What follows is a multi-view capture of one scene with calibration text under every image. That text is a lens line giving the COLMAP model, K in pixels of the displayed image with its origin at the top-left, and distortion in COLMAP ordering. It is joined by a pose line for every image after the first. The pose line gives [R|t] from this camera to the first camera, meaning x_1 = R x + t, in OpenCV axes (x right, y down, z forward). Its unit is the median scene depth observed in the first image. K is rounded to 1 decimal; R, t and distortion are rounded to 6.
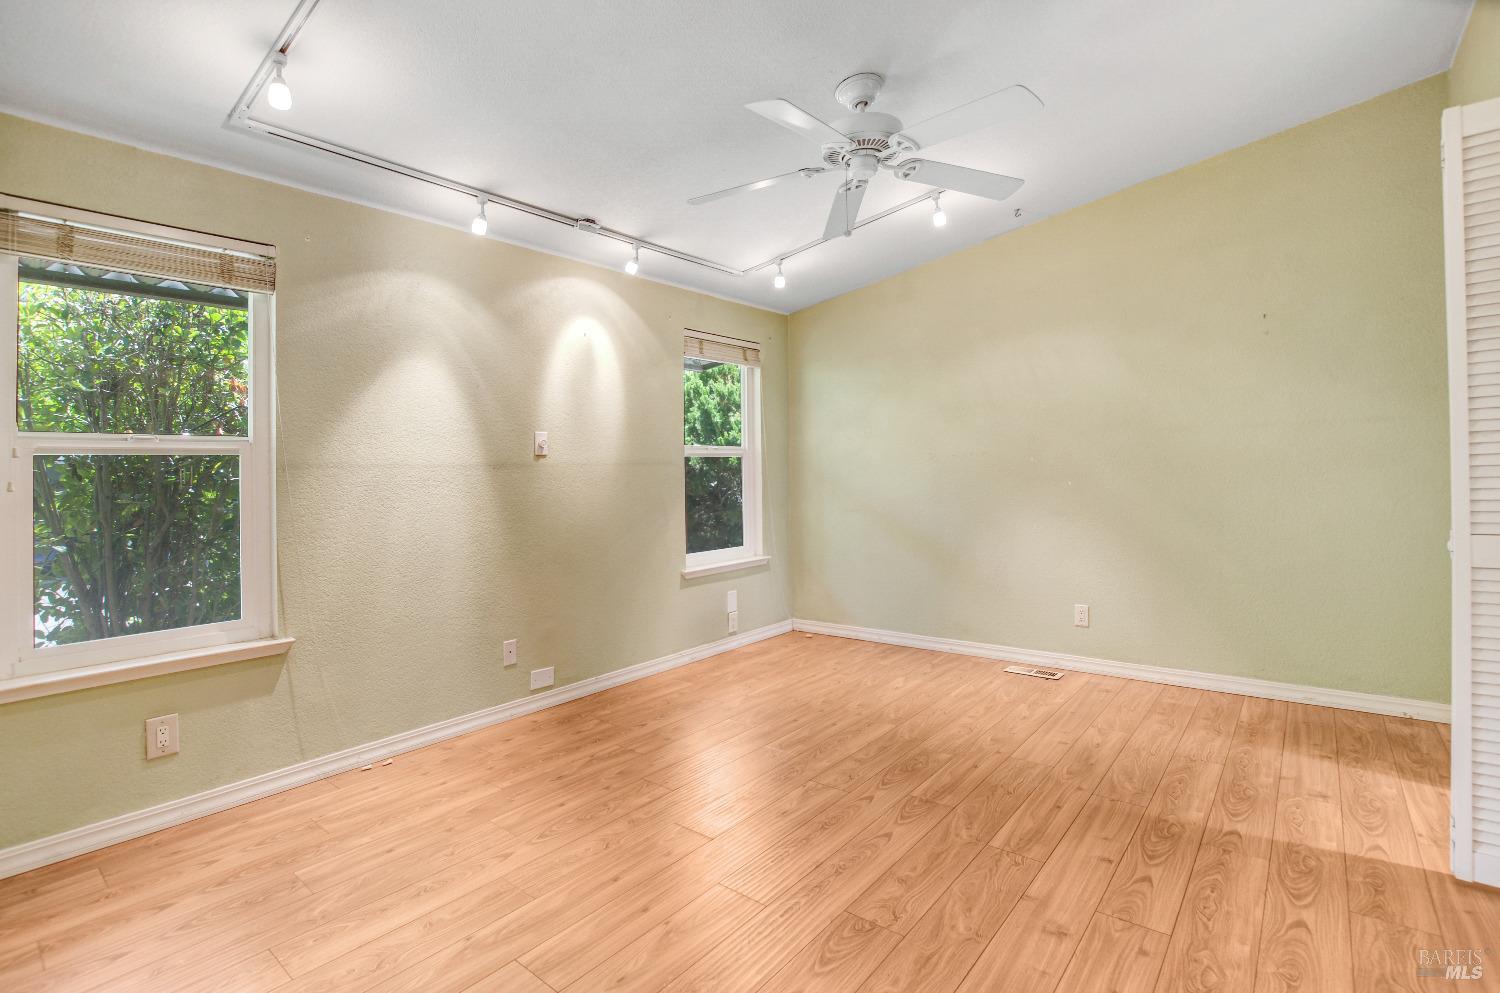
lens RADIAL K [[659.3, 0, 749.6], [0, 659.3, 493.5], [0, 0, 1]] dist [-0.018602, 0.001118]
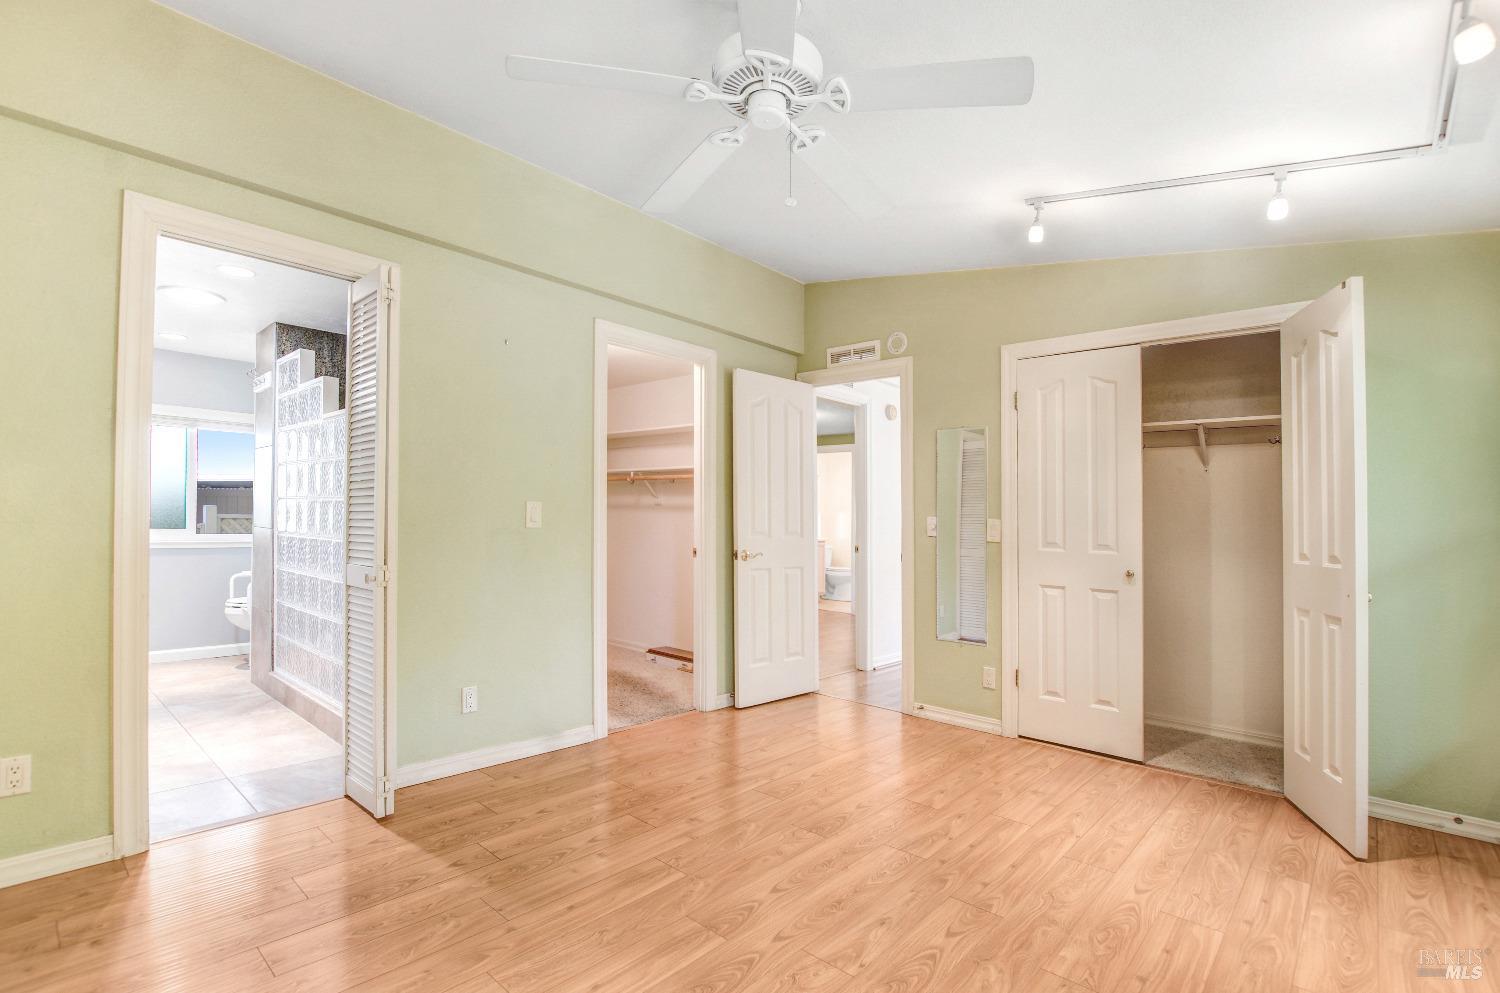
lens RADIAL K [[659.3, 0, 749.0], [0, 659.3, 495.7], [0, 0, 1]] dist [-0.018602, 0.001118]
pose [[-0.998342, 0.000405, 0.057566, 0.196740], [-0.000253, 0.999935, -0.011421, -0.076183], [-0.057566, -0.011417, -0.998276, 2.055462]]
